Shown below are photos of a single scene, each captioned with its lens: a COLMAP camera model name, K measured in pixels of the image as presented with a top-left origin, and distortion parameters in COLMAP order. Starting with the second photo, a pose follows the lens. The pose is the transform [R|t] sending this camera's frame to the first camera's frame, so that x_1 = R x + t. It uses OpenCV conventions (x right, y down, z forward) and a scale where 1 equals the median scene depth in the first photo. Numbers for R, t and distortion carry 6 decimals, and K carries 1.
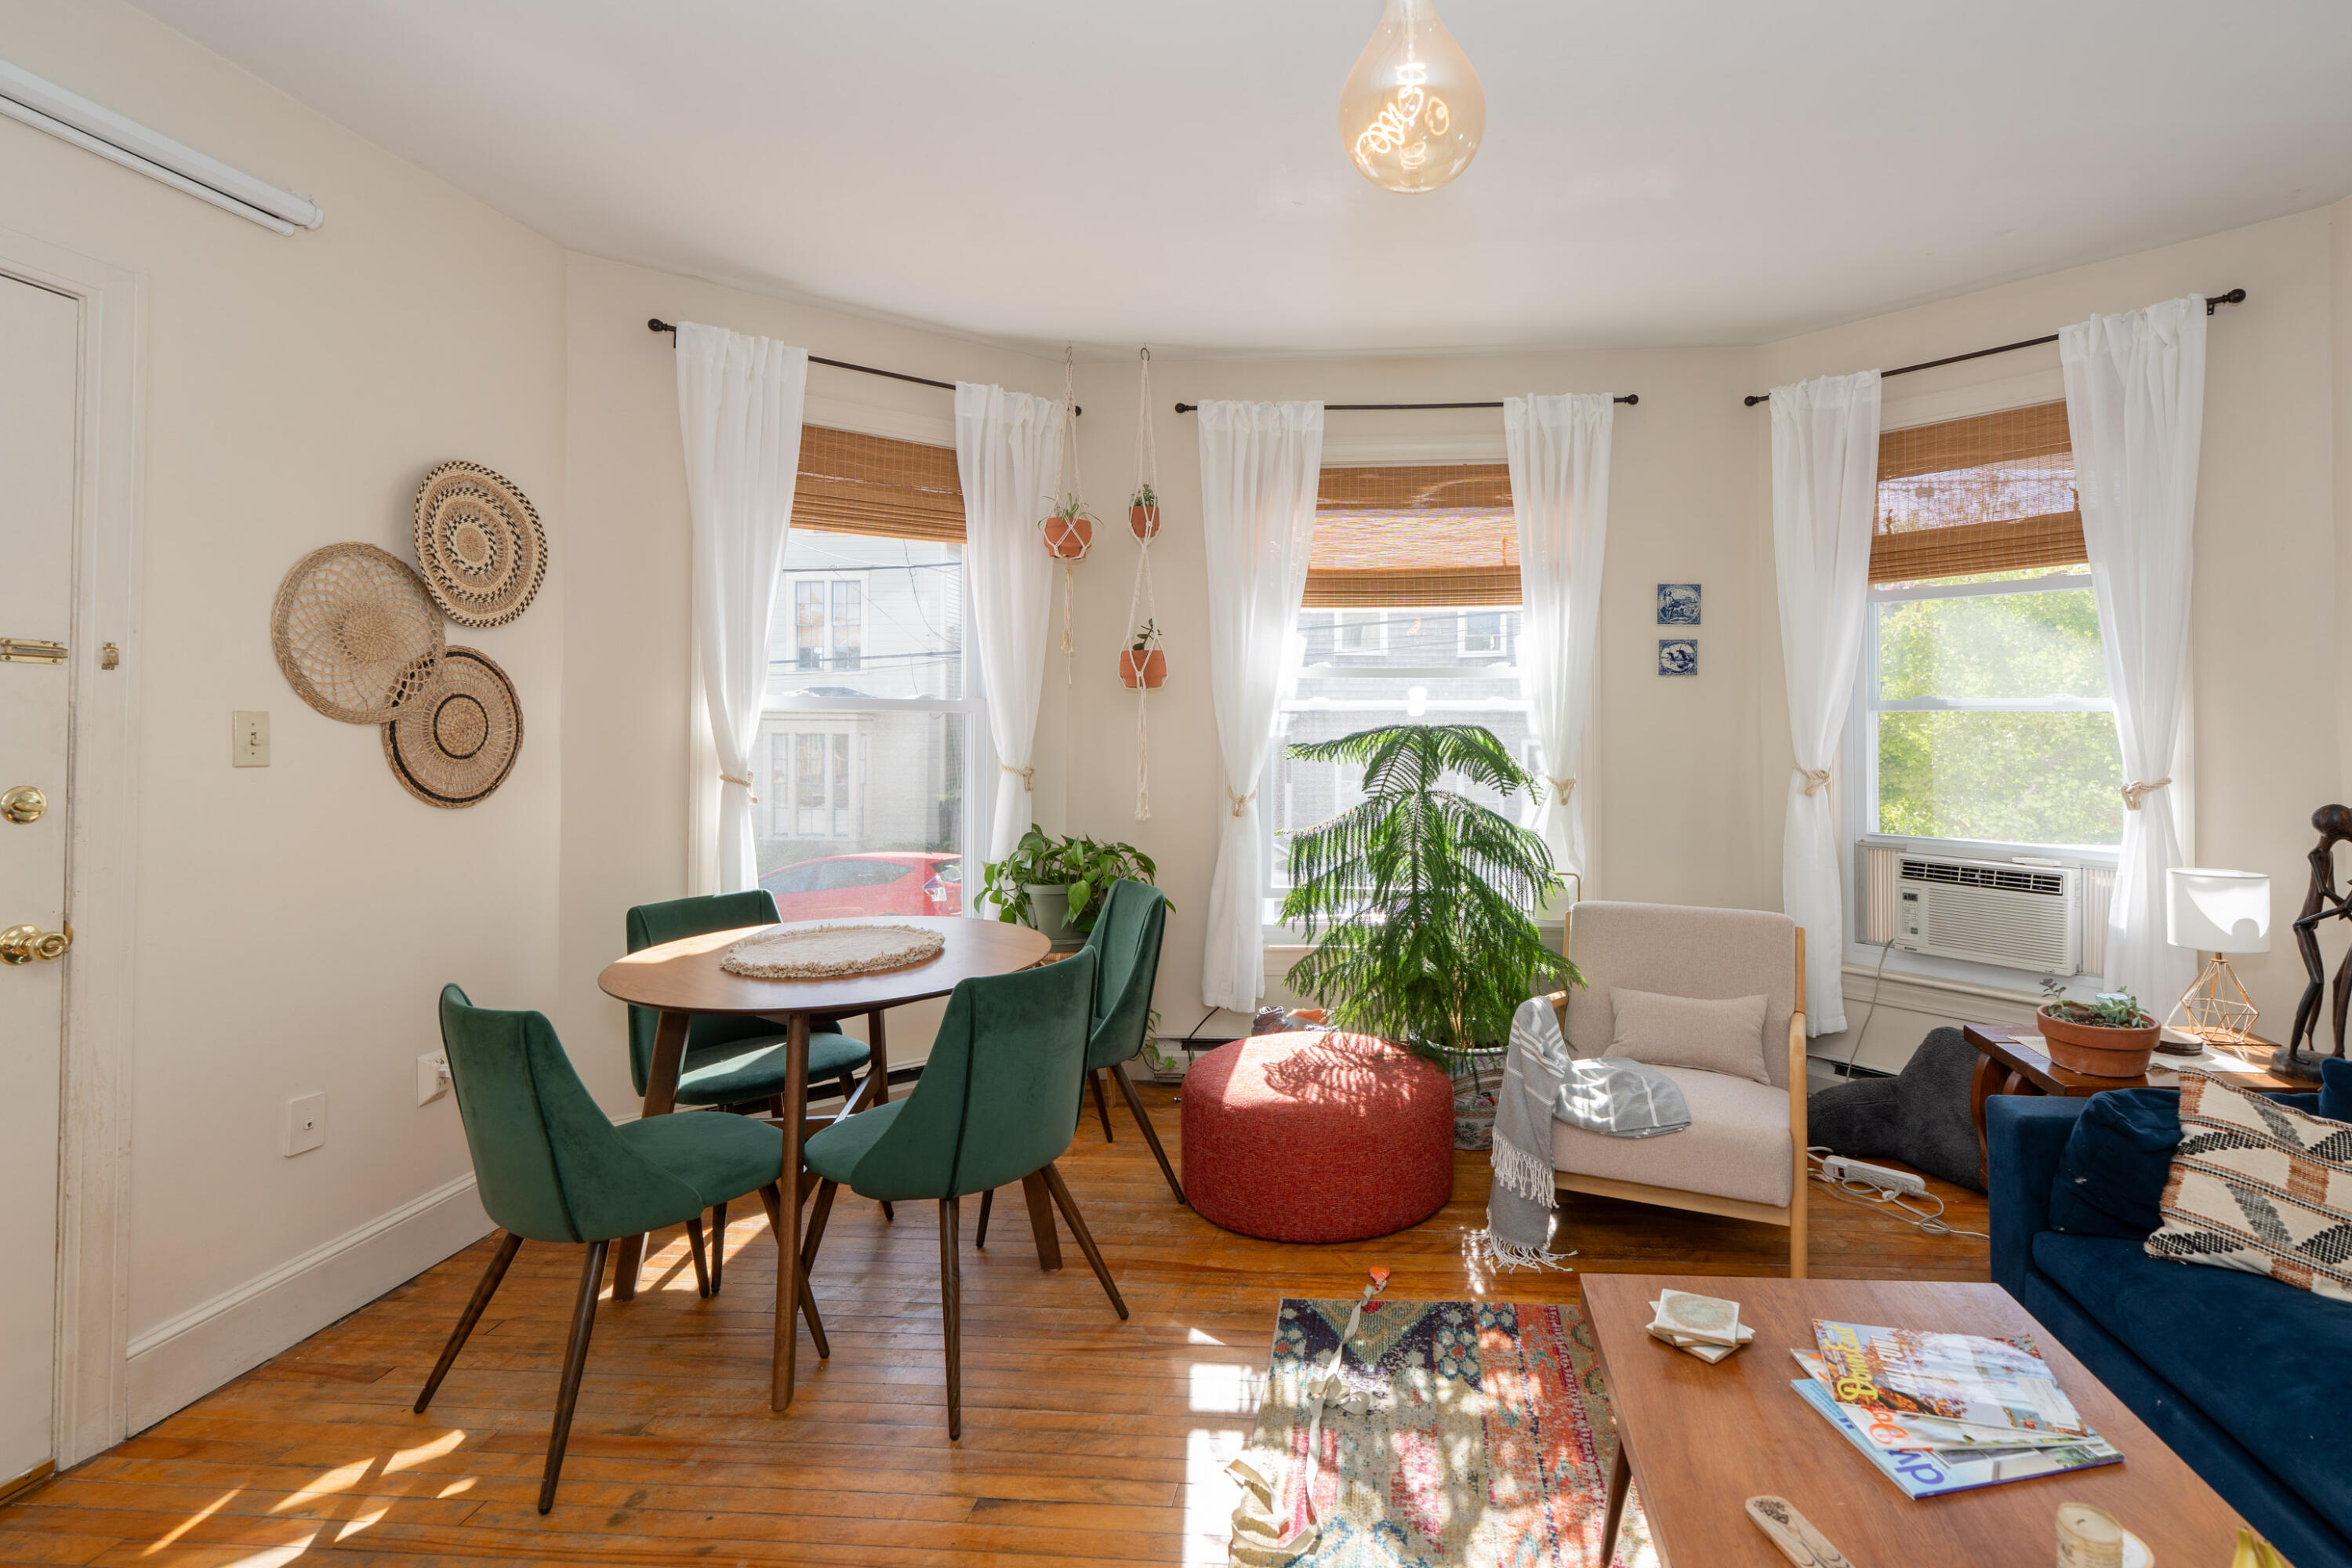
lens RADIAL K [[1026.4, 0, 1177.8], [0, 1026.4, 703.3], [0, 0, 1]] dist [-0.000749, 0.000101]
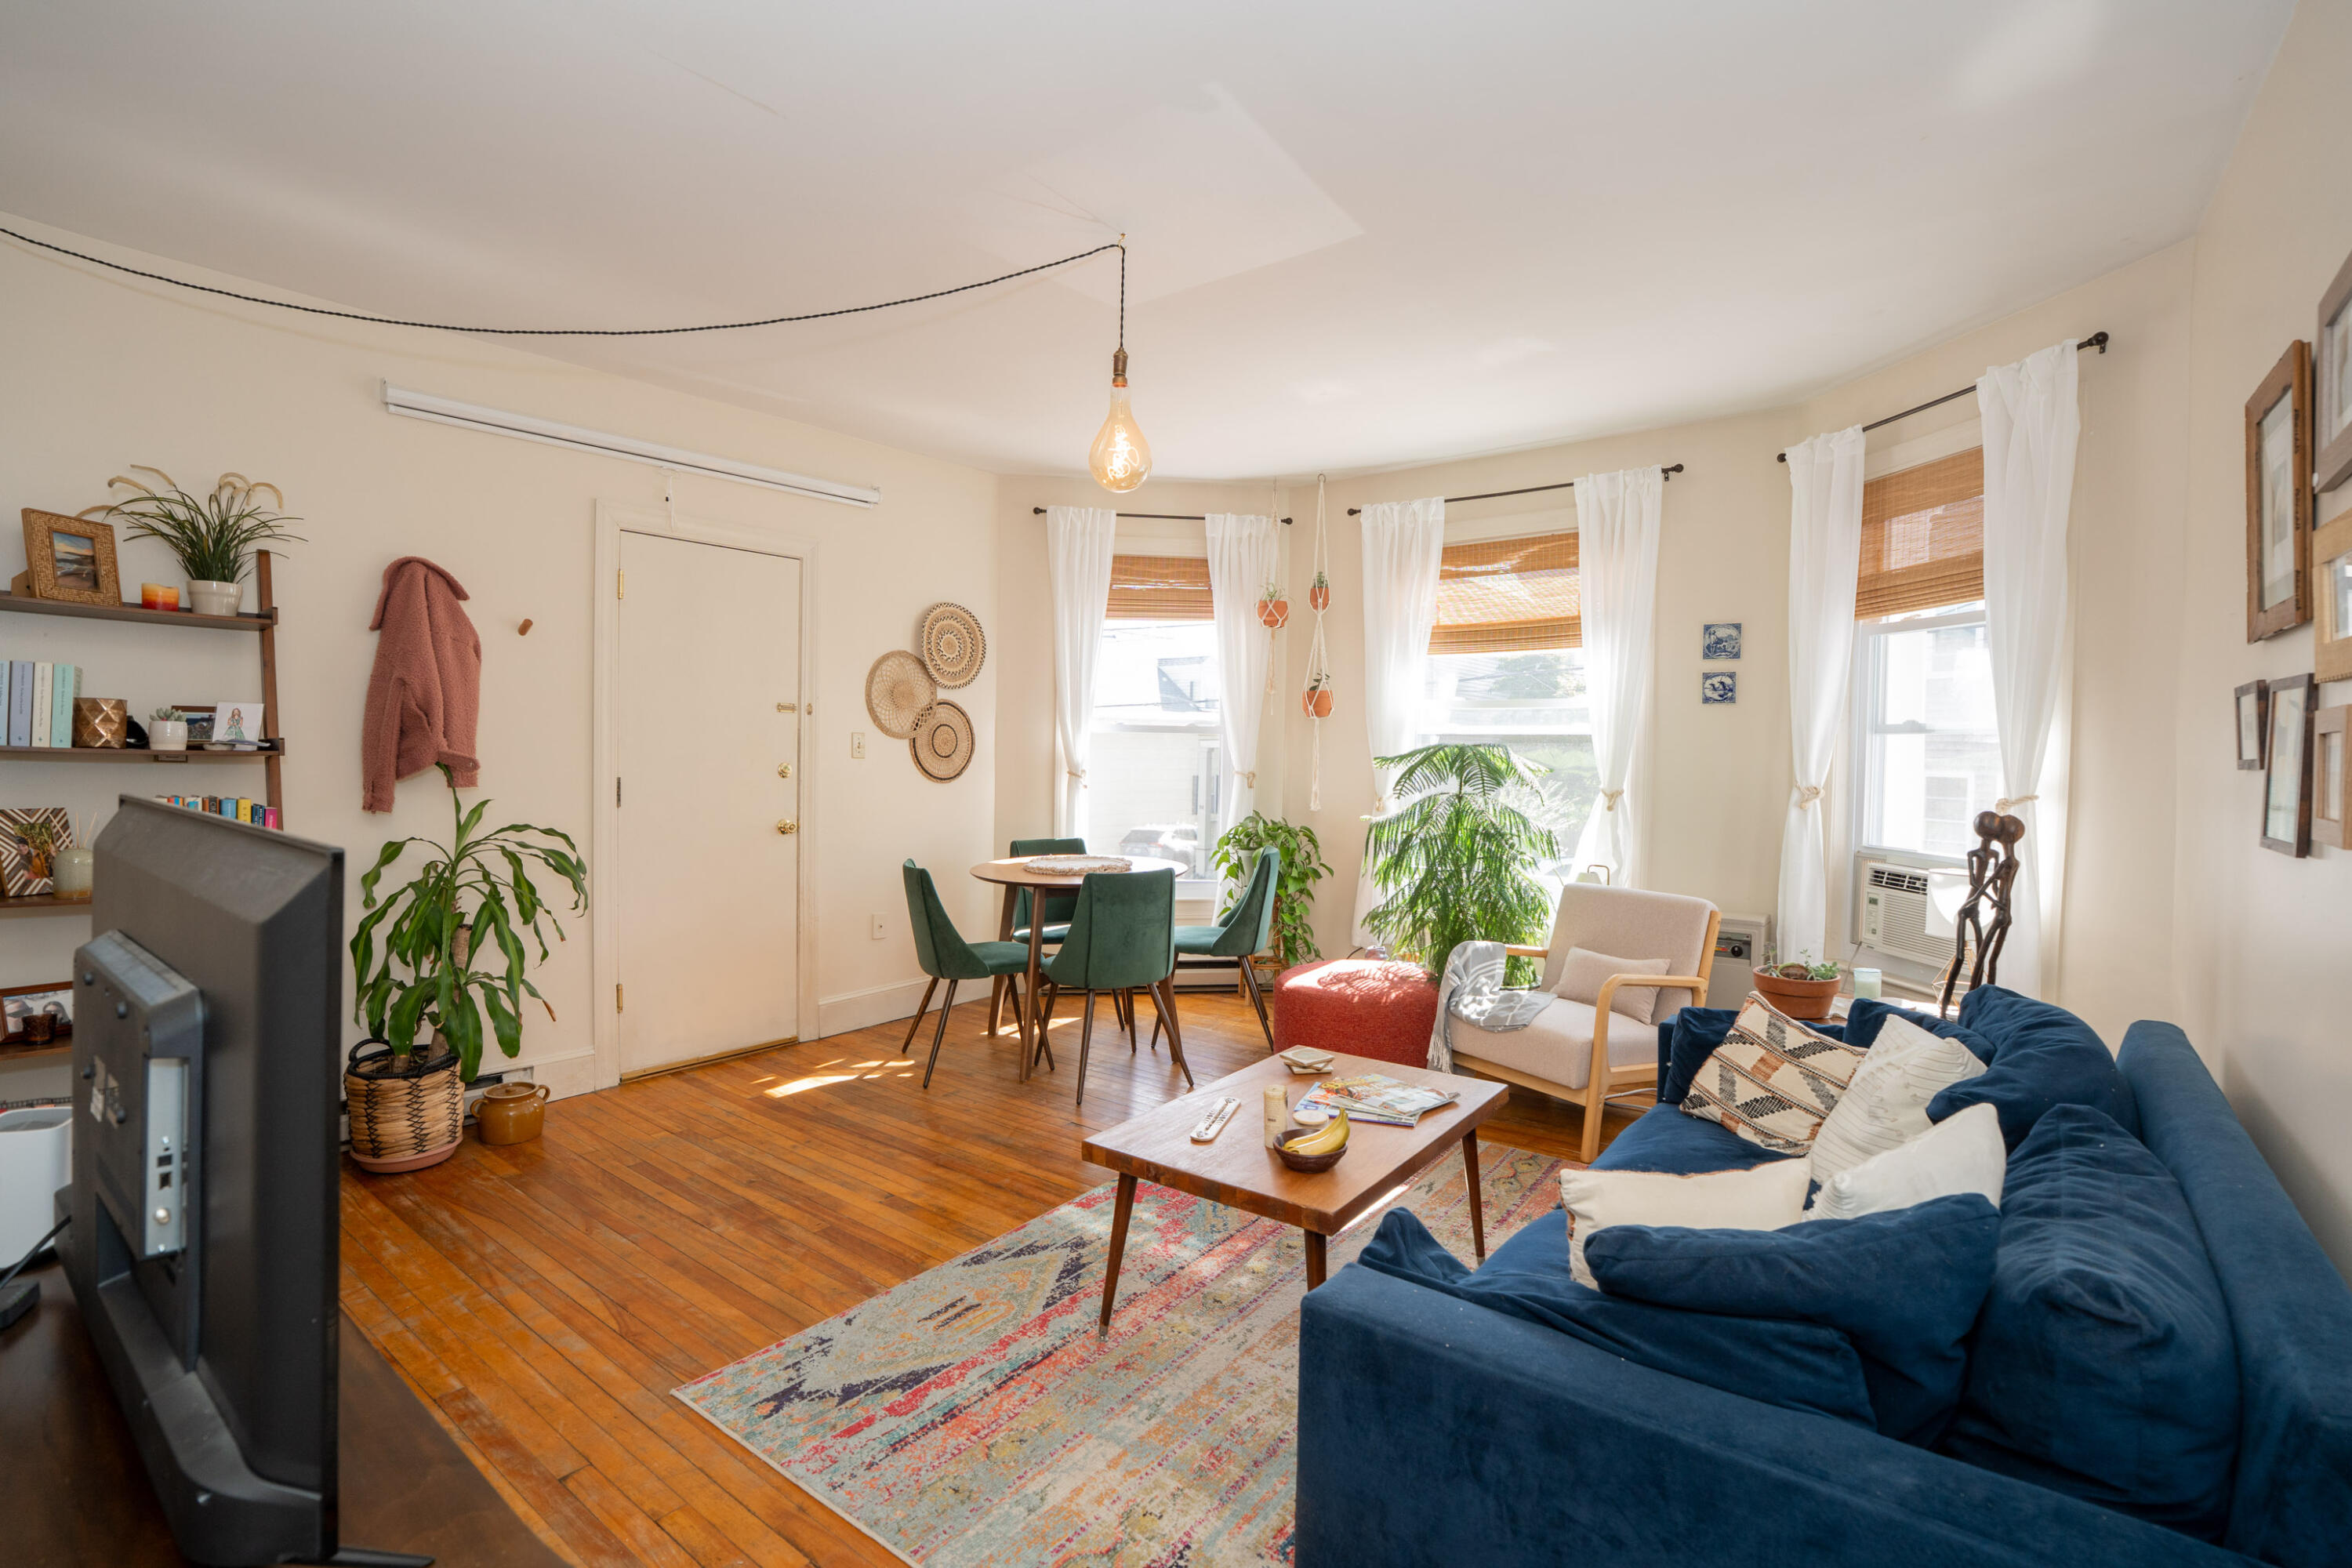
lens RADIAL K [[1089.6, 0, 1157.5], [0, 1089.6, 774.0], [0, 0, 1]] dist [-0.066975, 0.026716]
pose [[0.808022, 0.022301, -0.588730, 0.725460], [0.001210, 0.999218, 0.039510, 0.004000], [0.589151, -0.032638, 0.807364, -0.365479]]
